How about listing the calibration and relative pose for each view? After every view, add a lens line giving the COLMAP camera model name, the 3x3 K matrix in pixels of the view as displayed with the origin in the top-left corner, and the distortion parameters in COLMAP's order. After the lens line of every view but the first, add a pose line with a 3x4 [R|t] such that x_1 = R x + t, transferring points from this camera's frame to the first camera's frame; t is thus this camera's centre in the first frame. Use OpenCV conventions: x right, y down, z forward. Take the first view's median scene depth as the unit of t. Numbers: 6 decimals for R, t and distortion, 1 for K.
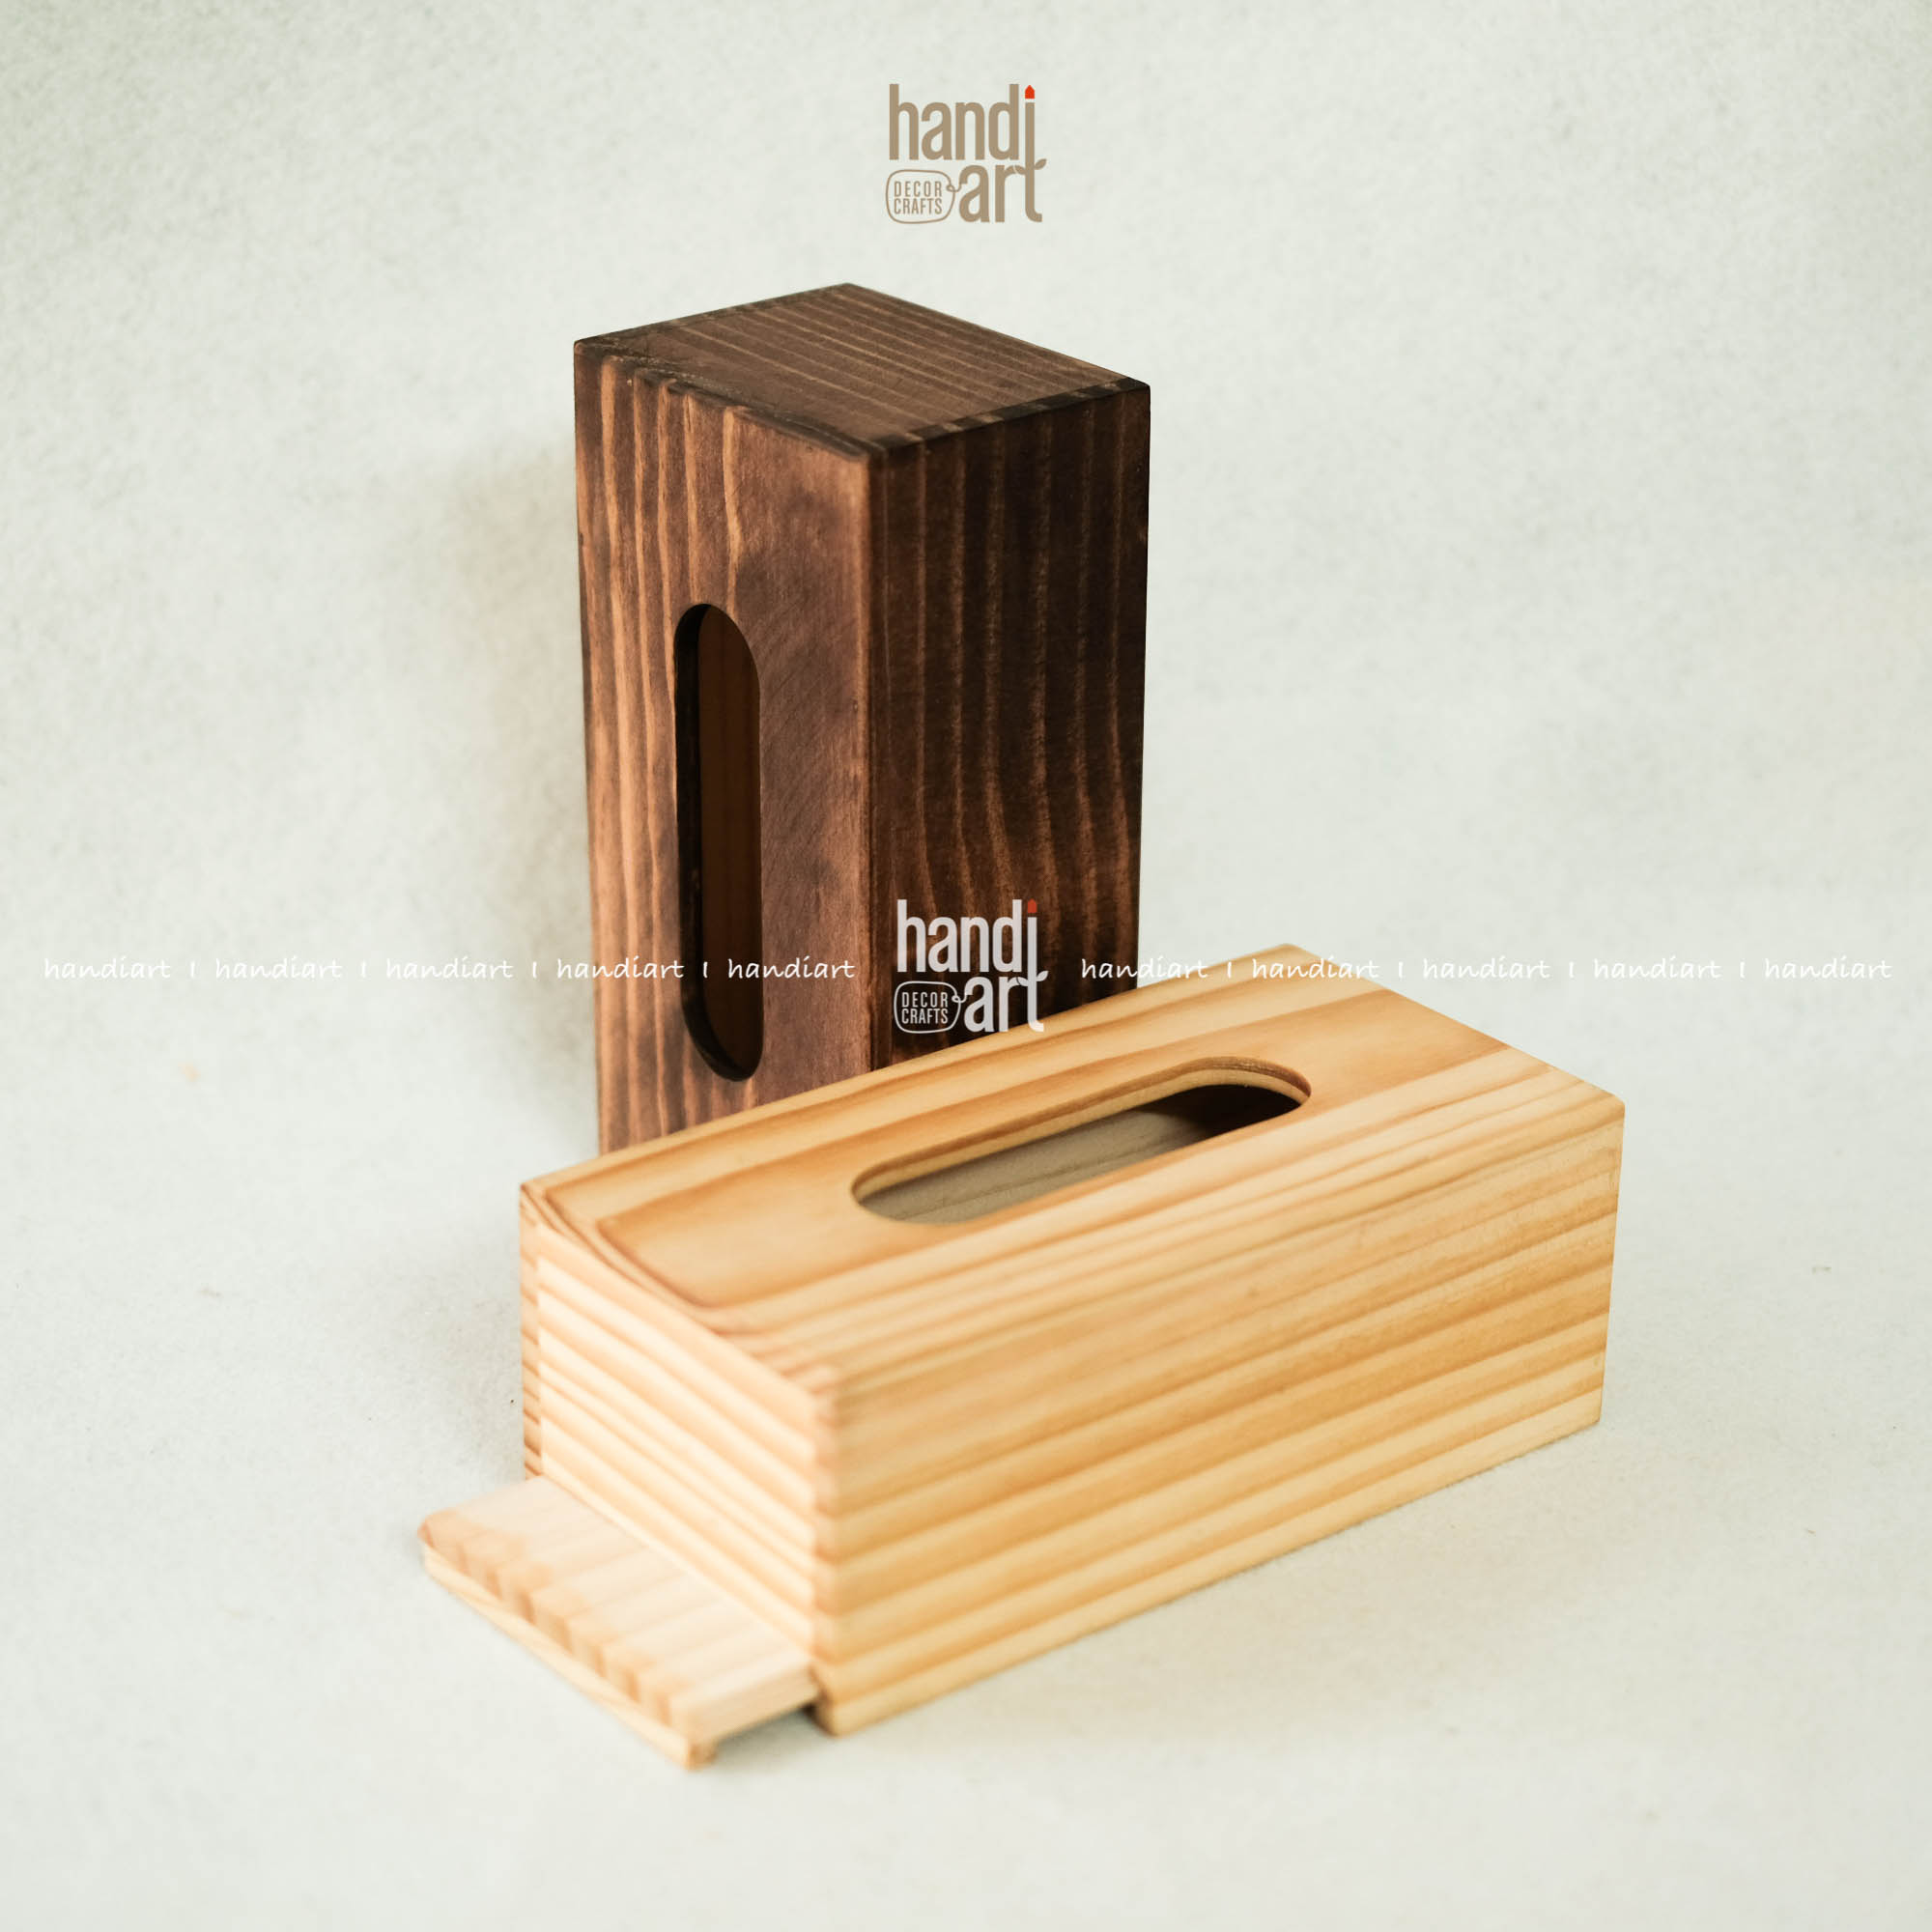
lens RADIAL K [[4573.1, 0, 964.4], [0, 4573.1, 968.2], [0, 0, 1]] dist [-0.066620, 0.000000]
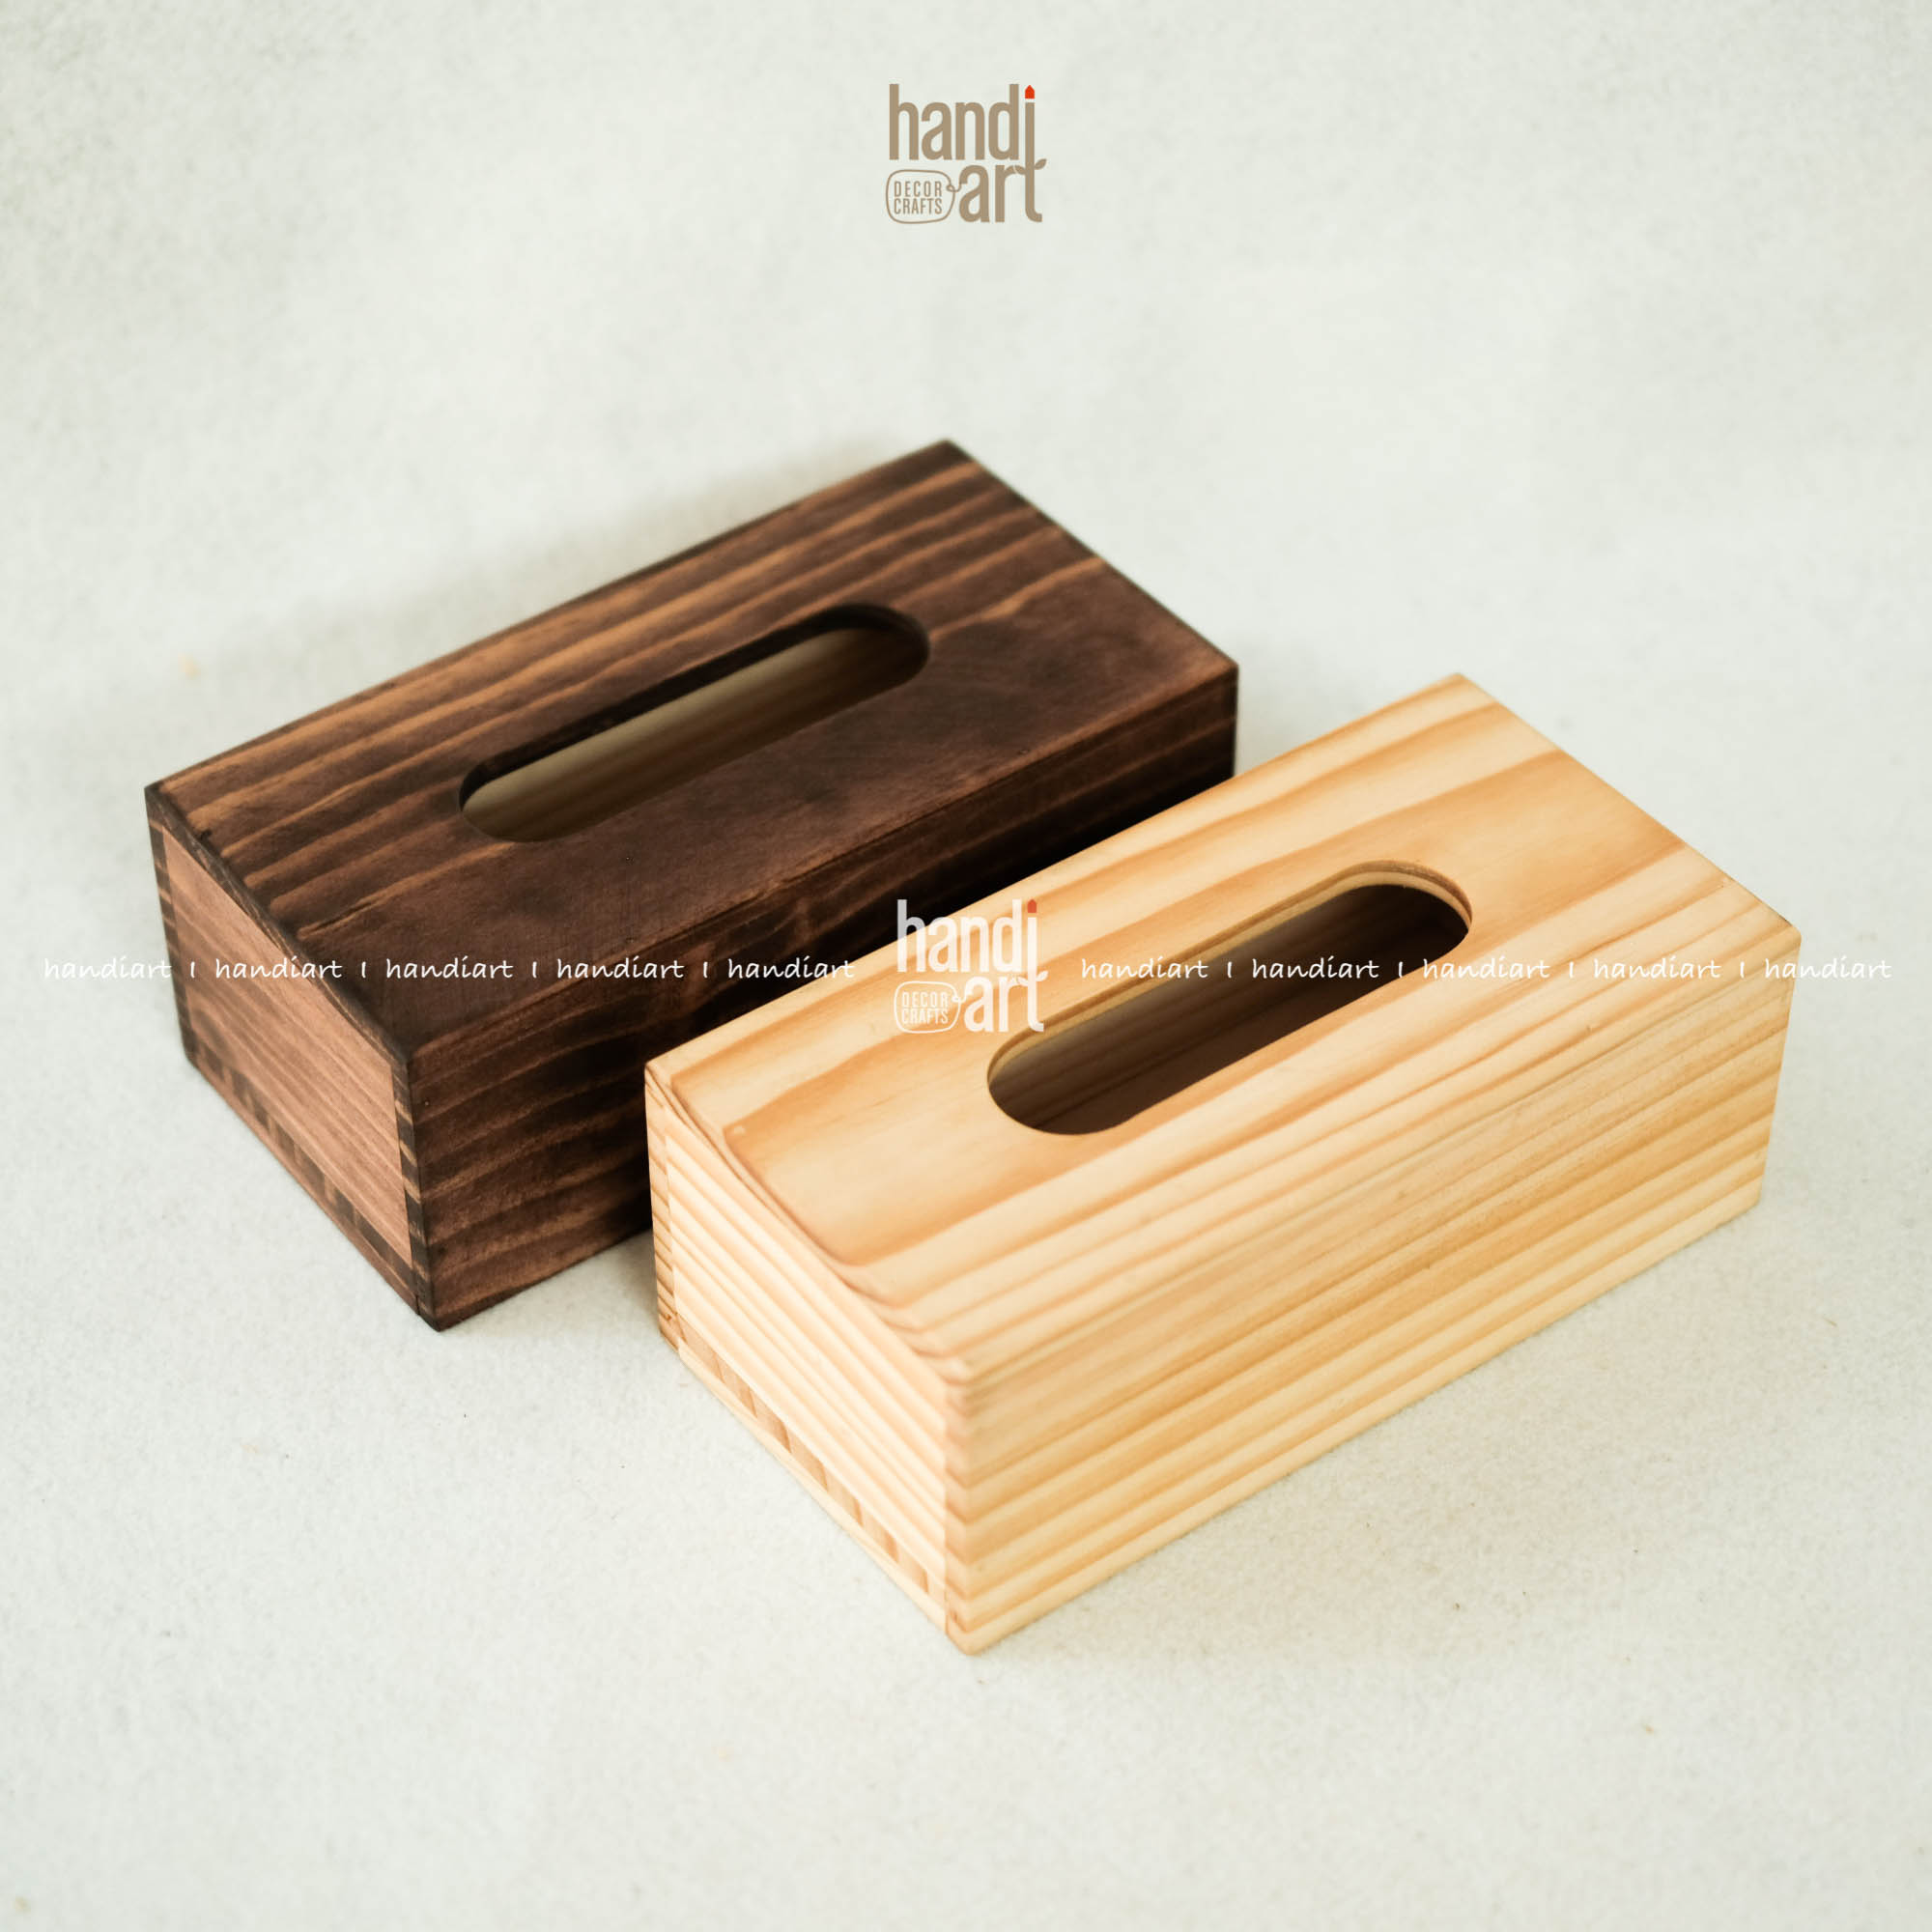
lens RADIAL K [[4573.1, 0, 967.1], [0, 4573.1, 957.1], [0, 0, 1]] dist [-0.066620, 0.000000]
pose [[0.383361, 0.912920, 0.140043, -0.123395], [-0.540966, 0.344841, -0.767098, 0.707206], [-0.748592, 0.218317, 0.626057, 0.380967]]
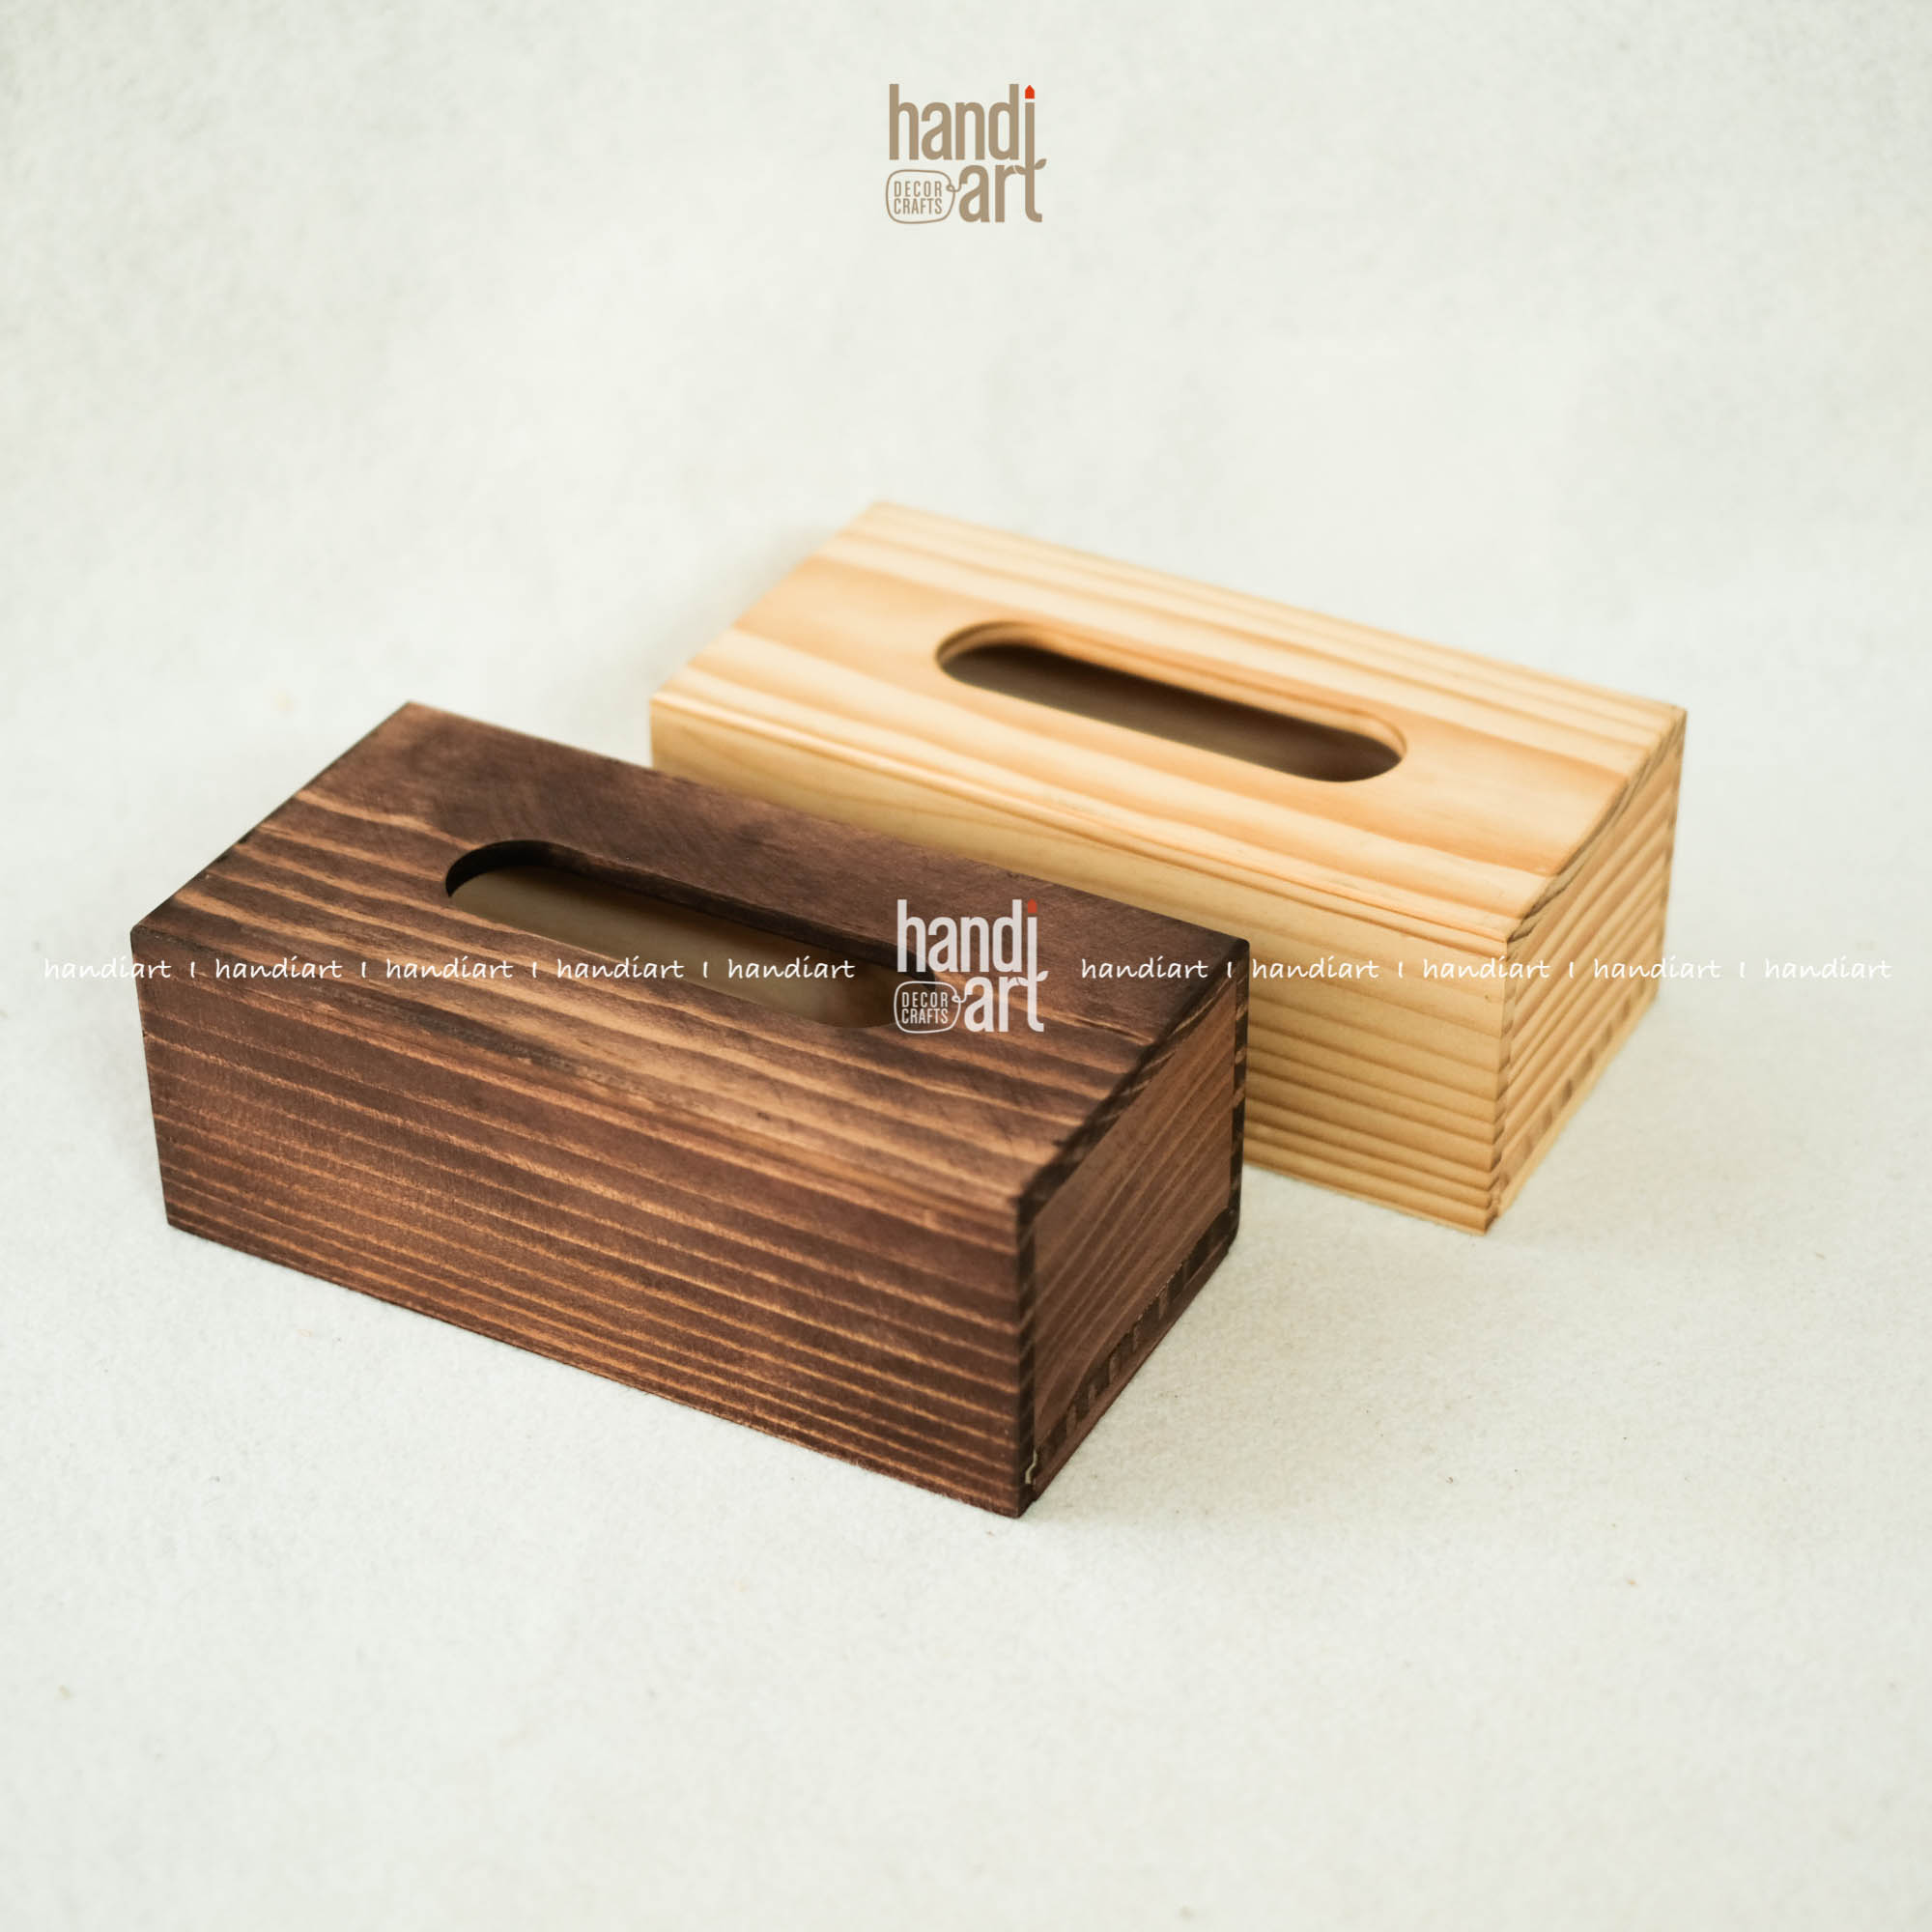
lens RADIAL K [[4573.1, 0, 968.4], [0, 4573.1, 965.9], [0, 0, 1]] dist [-0.066620, 0.000000]
pose [[0.294794, 0.321393, 0.899890, -0.896572], [0.954857, -0.135202, -0.264514, 0.281589], [0.036654, 0.937244, -0.346741, 1.363860]]
